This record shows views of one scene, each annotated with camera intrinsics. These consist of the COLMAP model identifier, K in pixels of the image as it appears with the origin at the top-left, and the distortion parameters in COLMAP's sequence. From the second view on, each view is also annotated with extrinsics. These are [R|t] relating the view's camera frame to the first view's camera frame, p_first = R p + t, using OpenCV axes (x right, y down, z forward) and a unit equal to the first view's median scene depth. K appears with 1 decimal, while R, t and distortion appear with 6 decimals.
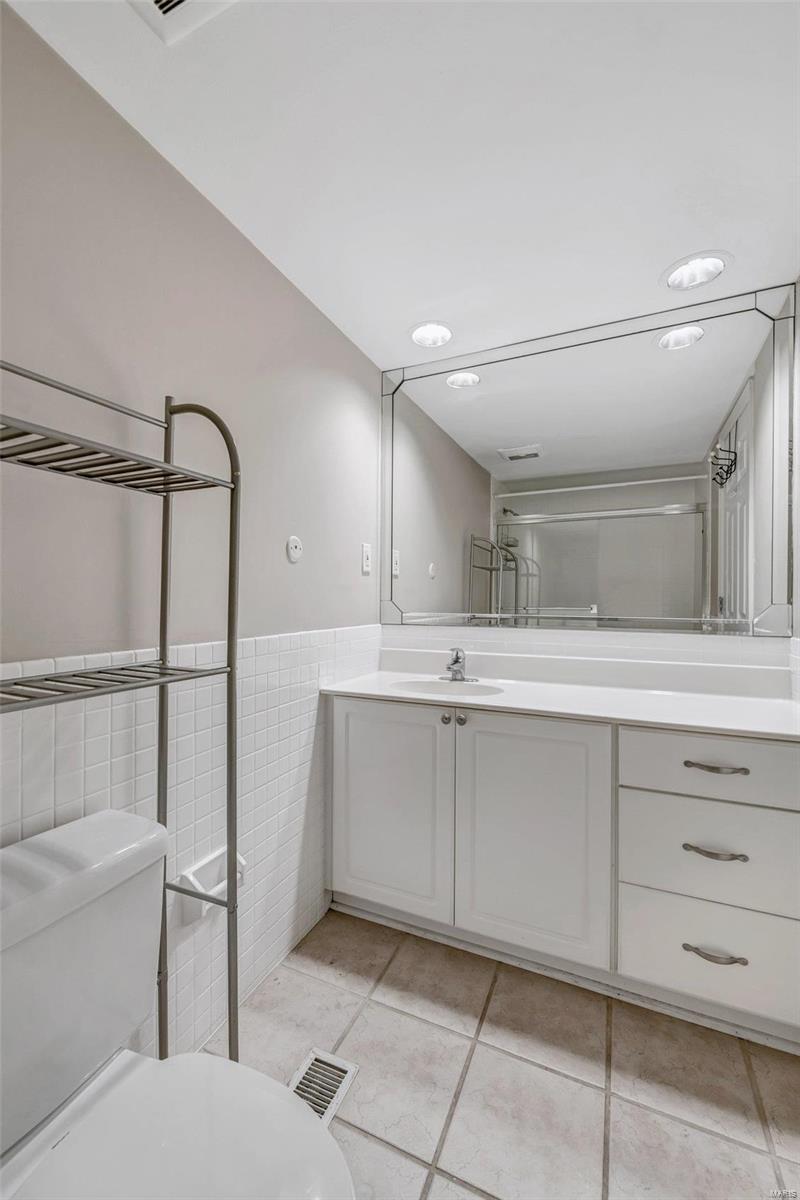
lens RADIAL K [[477.2, 0, 406.8], [0, 477.2, 594.7], [0, 0, 1]] dist [-0.008698, -0.000122]
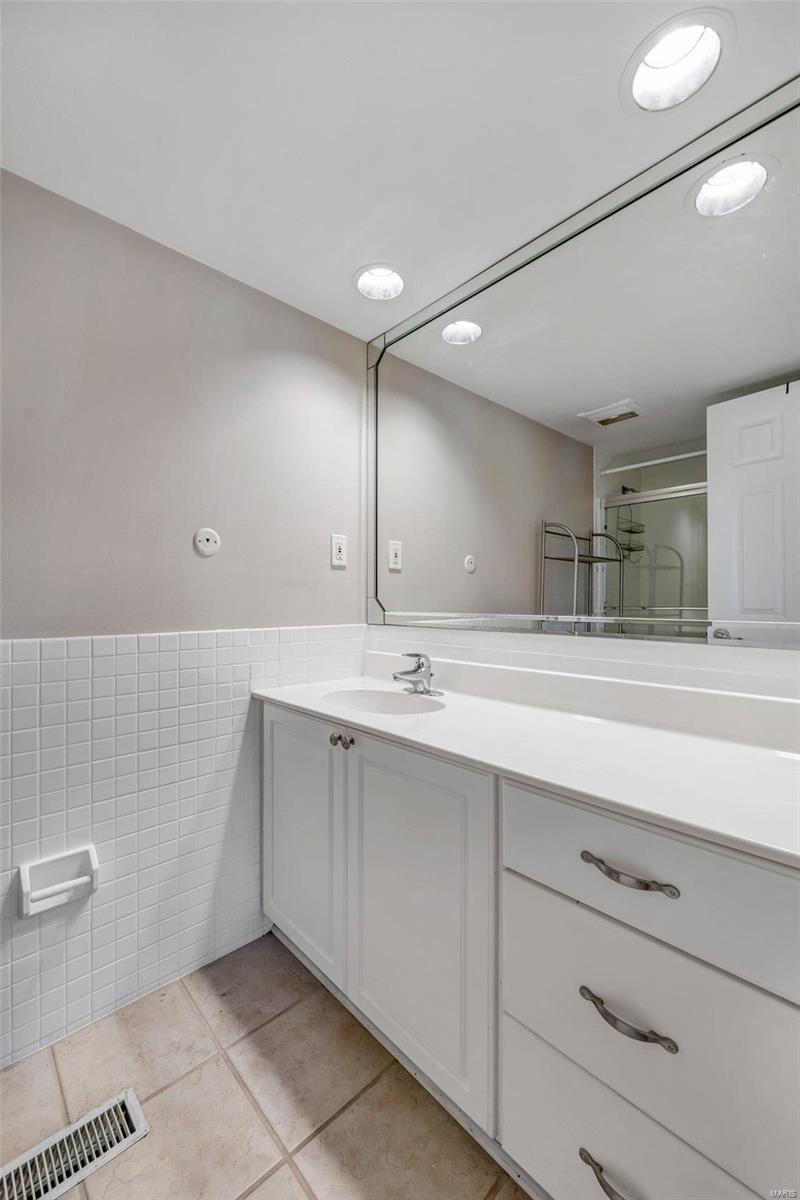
lens RADIAL K [[477.2, 0, 406.8], [0, 477.2, 594.7], [0, 0, 1]] dist [-0.008698, -0.000122]
pose [[0.923327, -0.011880, -0.383830, 0.418897], [0.010068, 0.999927, -0.006730, 0.015957], [0.383882, 0.002350, 0.923379, 0.237413]]
